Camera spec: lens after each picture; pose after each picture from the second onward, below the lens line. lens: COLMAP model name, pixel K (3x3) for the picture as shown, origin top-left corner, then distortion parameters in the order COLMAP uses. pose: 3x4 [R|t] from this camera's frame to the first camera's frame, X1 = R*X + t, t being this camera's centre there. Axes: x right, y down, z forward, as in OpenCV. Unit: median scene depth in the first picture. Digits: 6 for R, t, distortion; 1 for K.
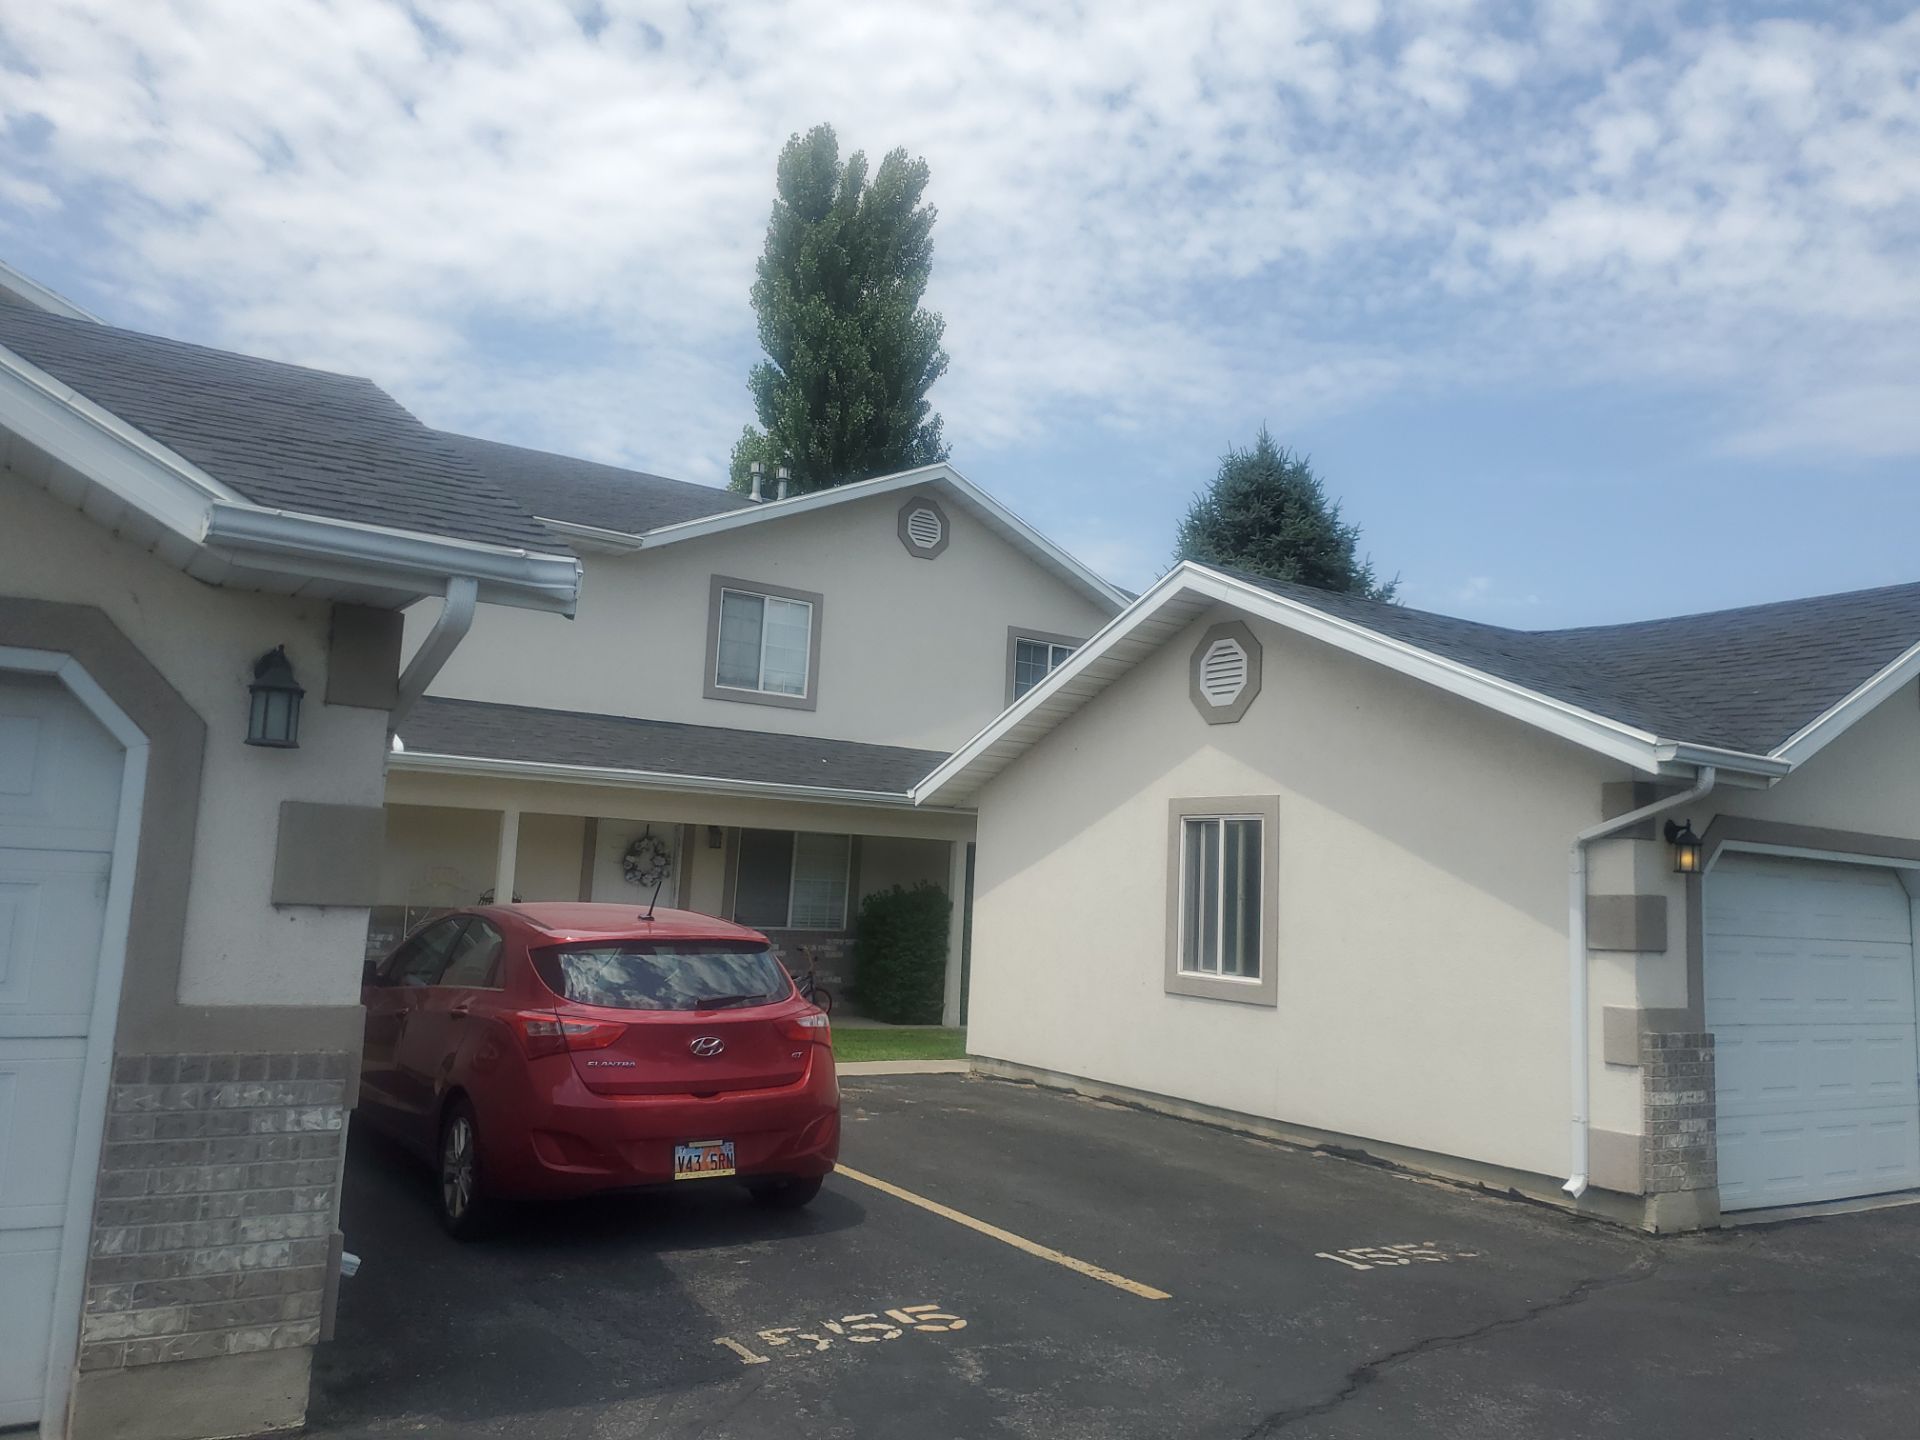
lens RADIAL K [[1531.0, 0, 980.2], [0, 1531.0, 708.9], [0, 0, 1]] dist [0.019483, 0.011958]
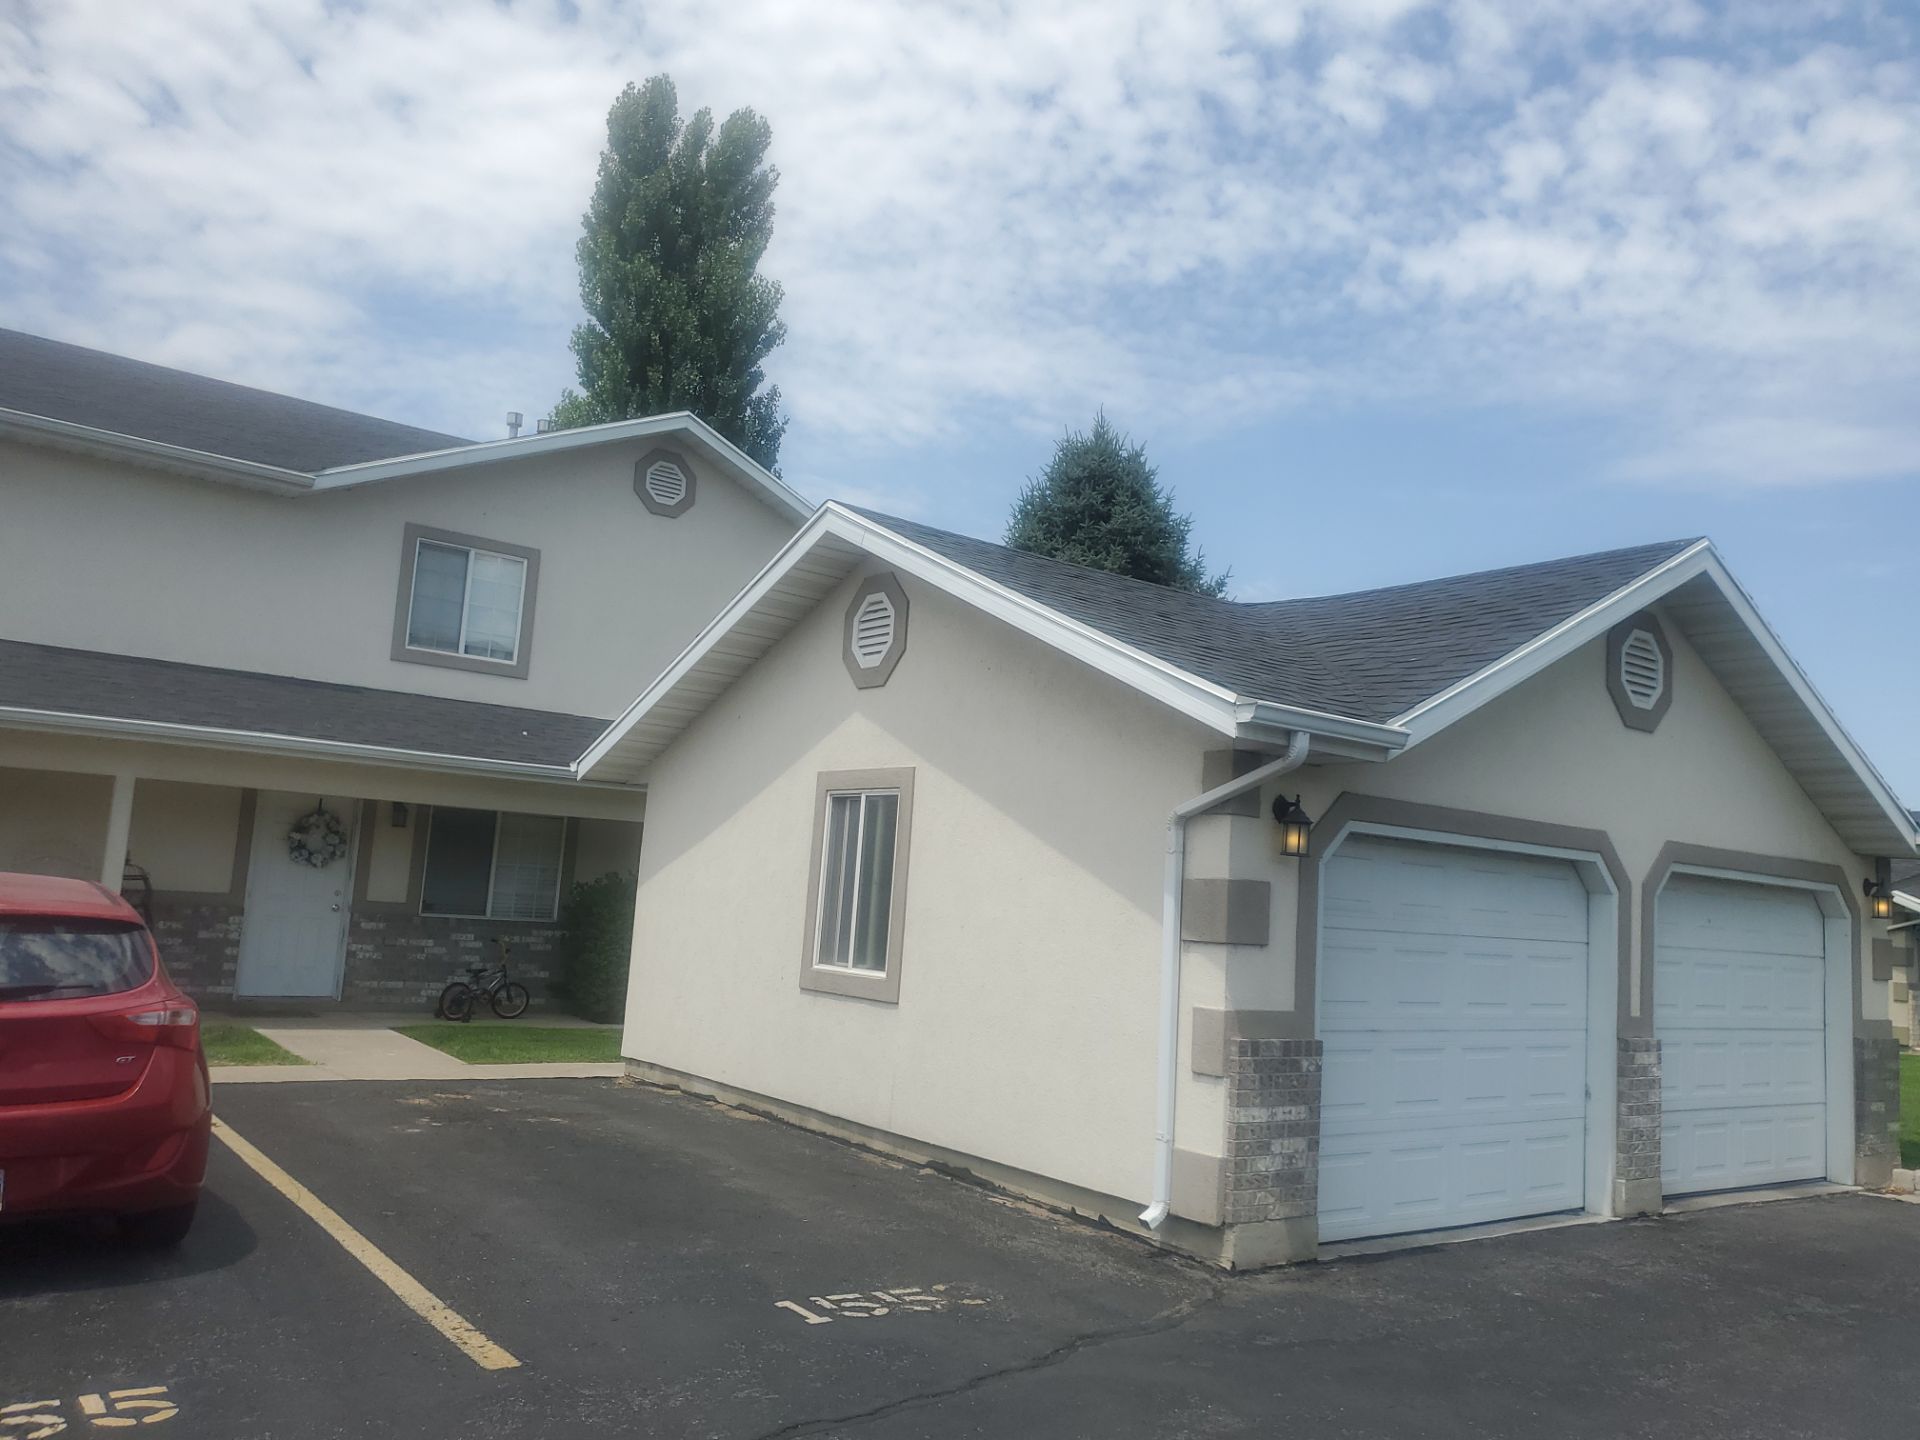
lens RADIAL K [[1531.0, 0, 1000.6], [0, 1531.0, 736.2], [0, 0, 1]] dist [0.019483, 0.011958]
pose [[0.997054, 0.024159, 0.072805, 0.171959], [-0.025442, 0.999536, 0.016749, 0.020787], [-0.072367, -0.018552, 0.997206, 0.107922]]
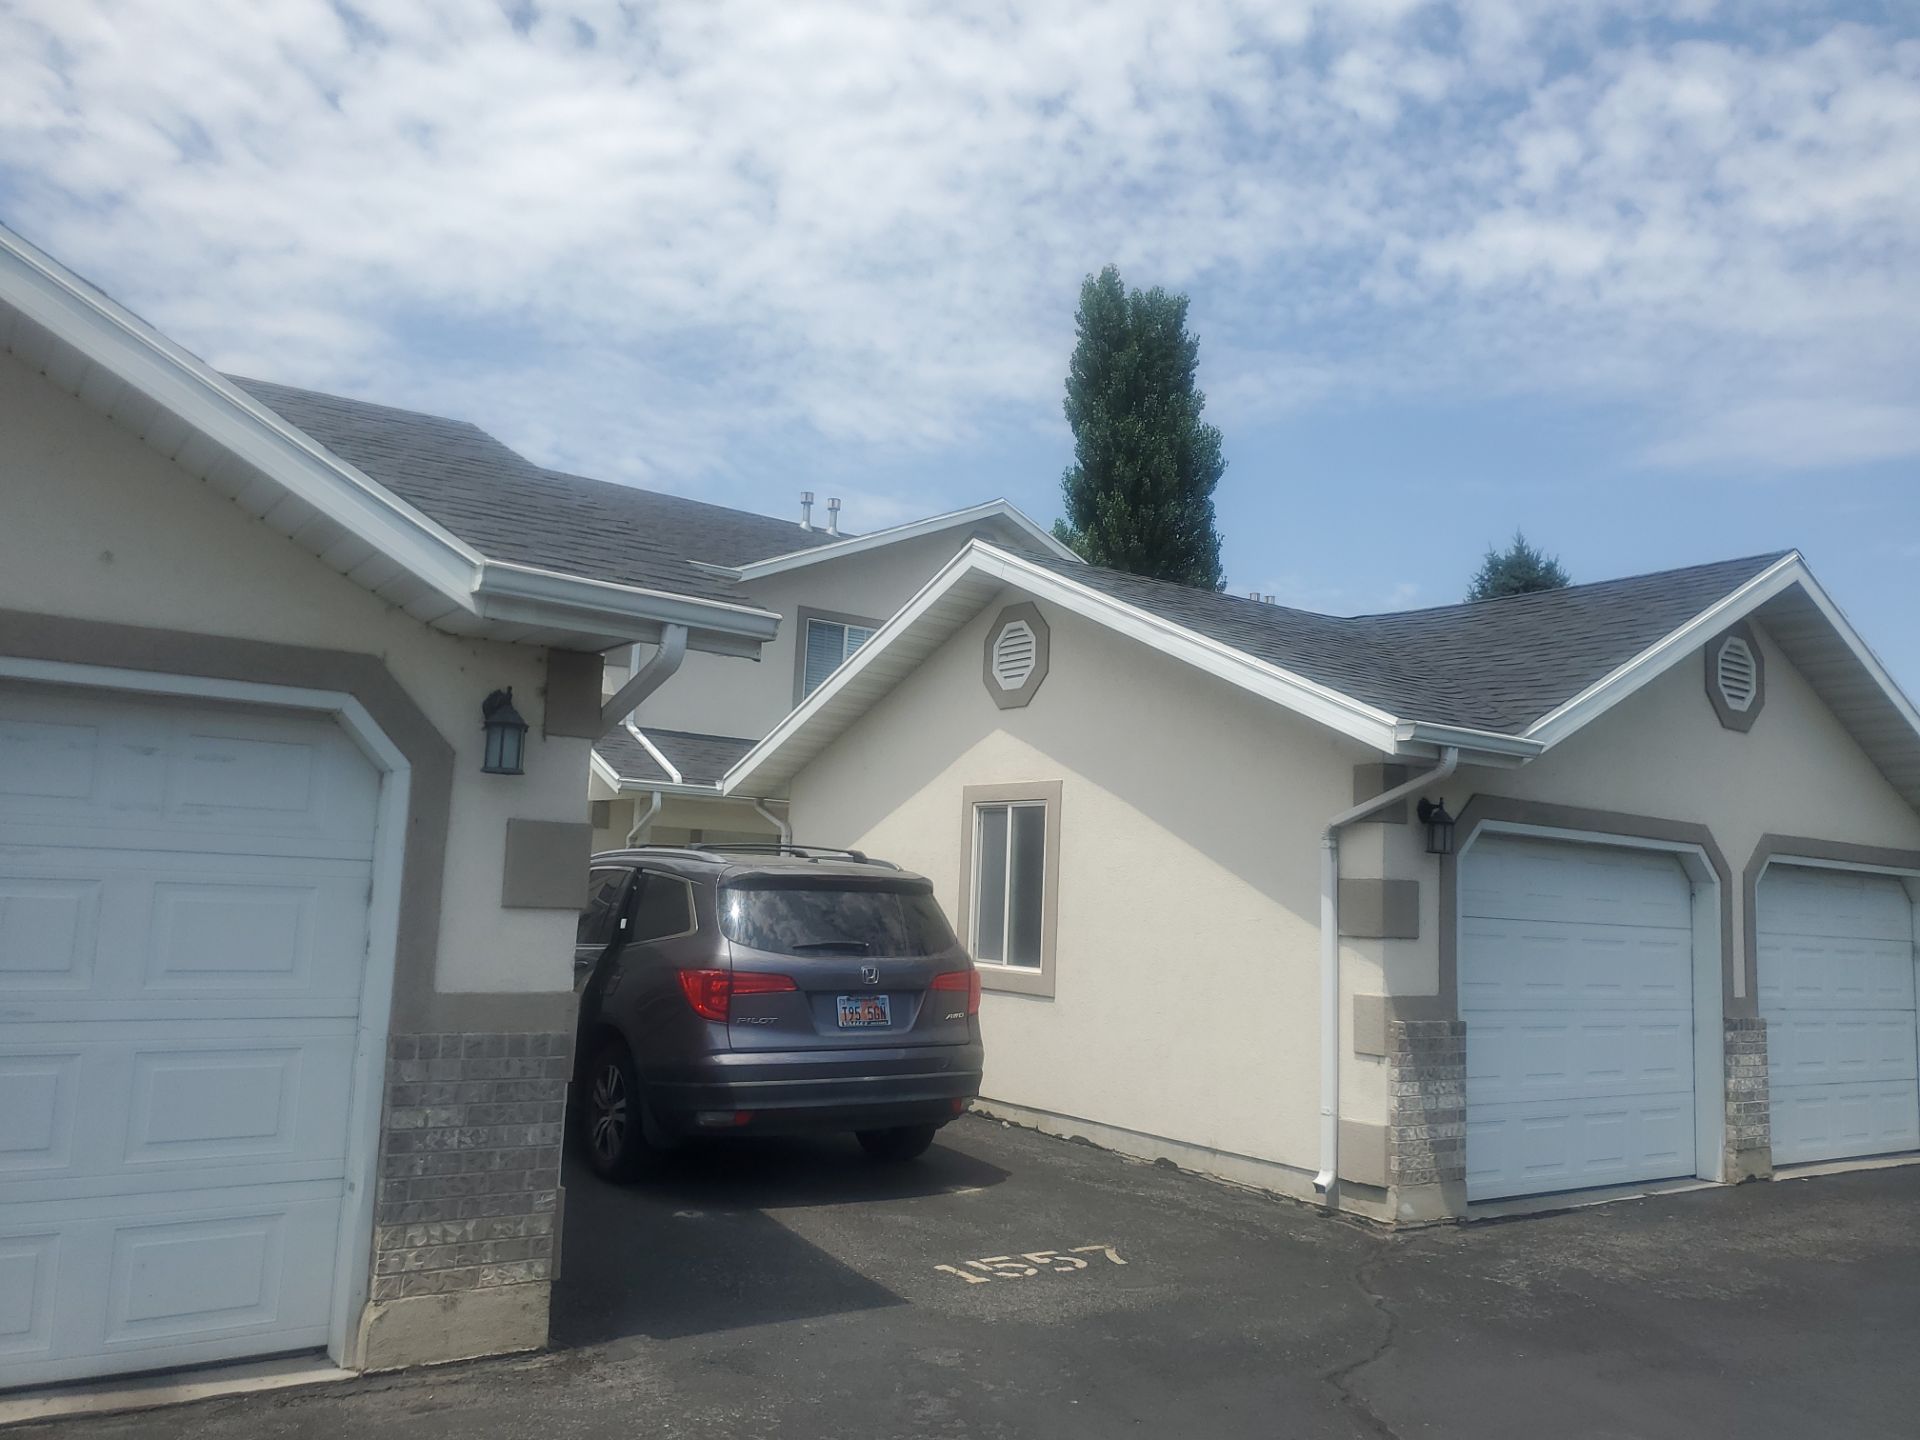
lens RADIAL K [[1531.0, 0, 981.2], [0, 1531.0, 713.8], [0, 0, 1]] dist [0.019483, 0.011958]
pose [[0.999062, 0.002269, 0.043235, 0.097423], [-0.002285, 0.999997, 0.000308, 0.013275], [-0.043234, -0.000406, 0.999065, 0.034210]]
